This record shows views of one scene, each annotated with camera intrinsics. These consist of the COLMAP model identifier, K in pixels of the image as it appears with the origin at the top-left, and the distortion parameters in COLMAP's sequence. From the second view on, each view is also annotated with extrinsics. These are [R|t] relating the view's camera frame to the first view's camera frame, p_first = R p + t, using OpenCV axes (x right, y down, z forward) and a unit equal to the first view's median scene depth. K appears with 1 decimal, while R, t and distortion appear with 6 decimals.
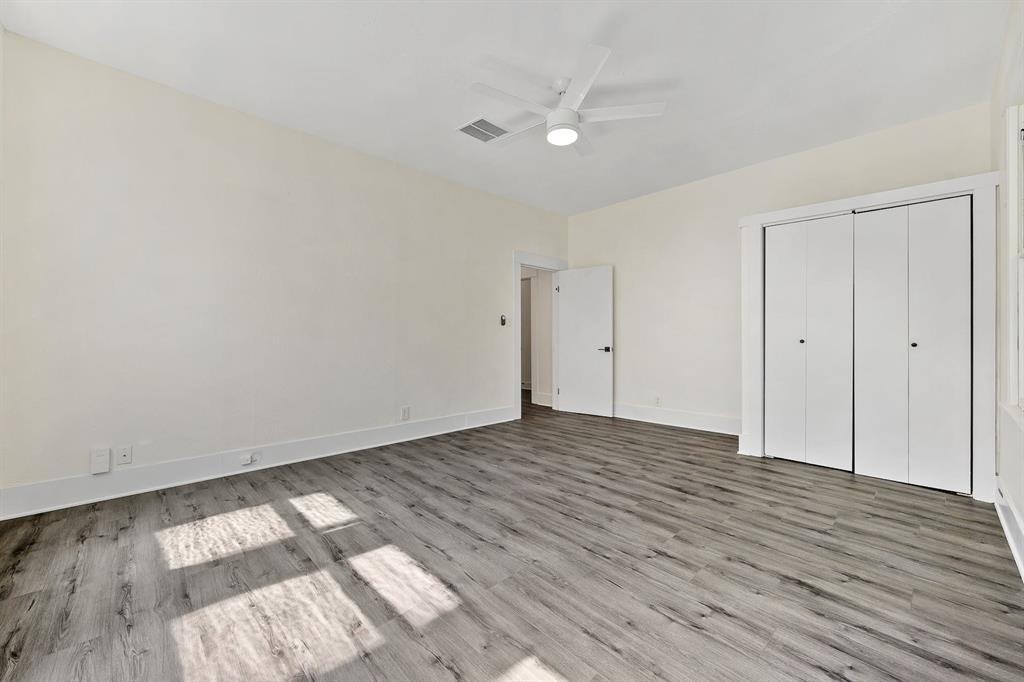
lens RADIAL K [[409.6, 0, 511.9], [0, 409.6, 338.0], [0, 0, 1]] dist [-0.000527, 0.000081]
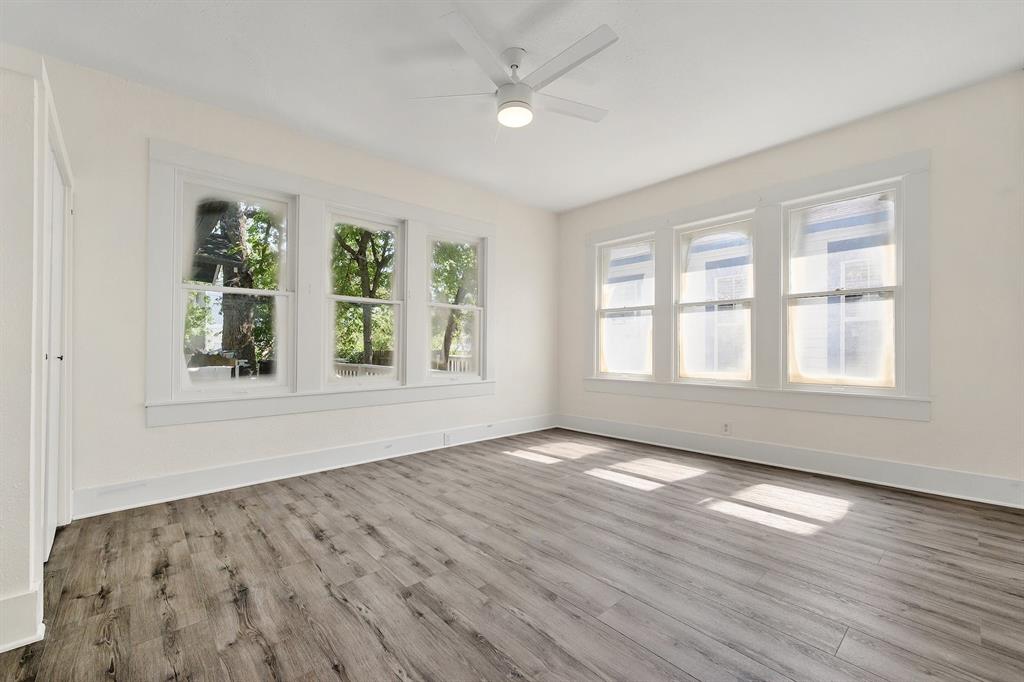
lens RADIAL K [[409.6, 0, 512.0], [0, 409.6, 343.4], [0, 0, 1]] dist [-0.000527, 0.000081]
pose [[-0.999574, 0.002920, 0.029039, 0.119409], [0.002860, 0.999994, -0.002115, -0.008327], [-0.029045, -0.002031, -0.999576, 2.116088]]
